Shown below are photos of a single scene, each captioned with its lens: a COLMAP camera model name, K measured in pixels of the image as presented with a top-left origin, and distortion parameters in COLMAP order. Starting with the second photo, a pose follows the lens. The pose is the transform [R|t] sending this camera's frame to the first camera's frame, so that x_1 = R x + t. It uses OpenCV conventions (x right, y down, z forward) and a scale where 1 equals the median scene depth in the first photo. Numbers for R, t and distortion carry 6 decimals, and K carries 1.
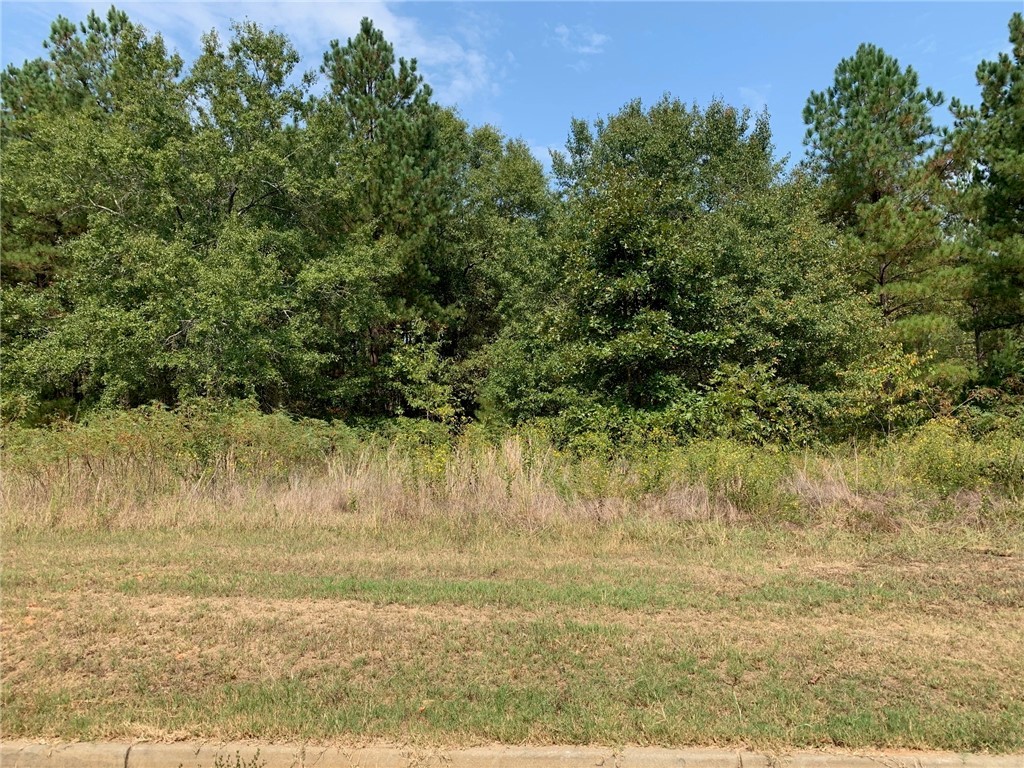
lens RADIAL K [[776.8, 0, 512.0], [0, 776.8, 384.0], [0, 0, 1]] dist [0.005842, 0.005609]
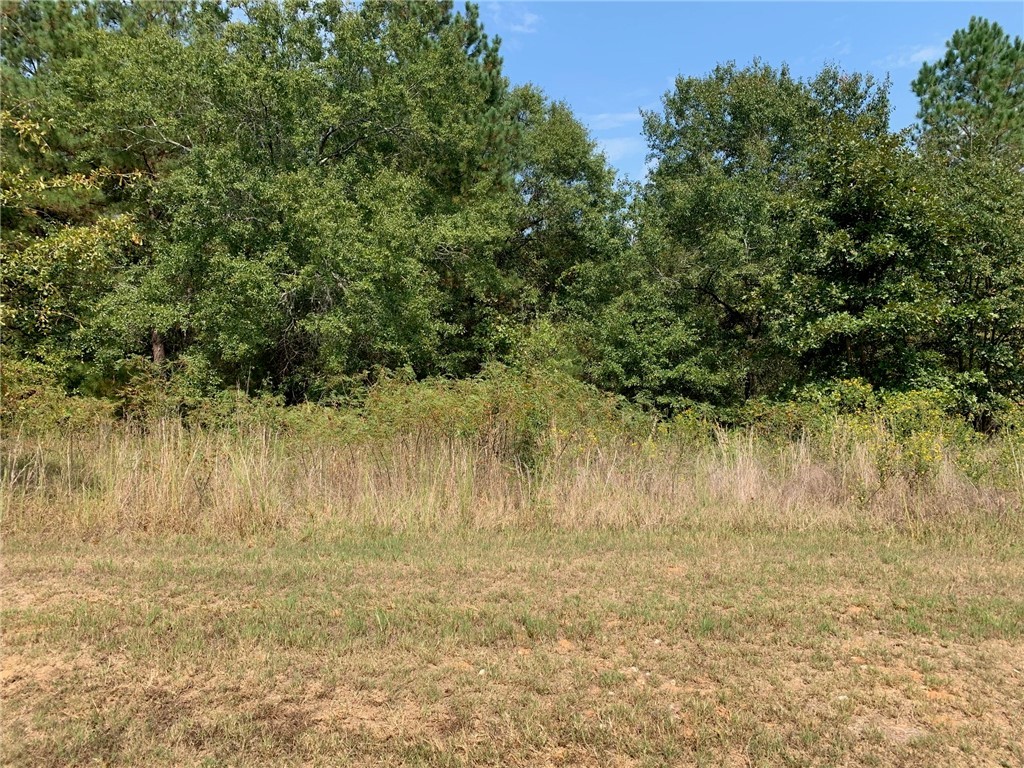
lens RADIAL K [[773.7, 0, 512.0], [0, 773.7, 372.0], [0, 0, 1]] dist [0.043368, -0.049713]
pose [[0.993649, 0.022140, 0.110320, -0.219033], [-0.023307, 0.999685, 0.009296, 0.008691], [-0.110079, -0.011808, 0.993853, 0.091971]]
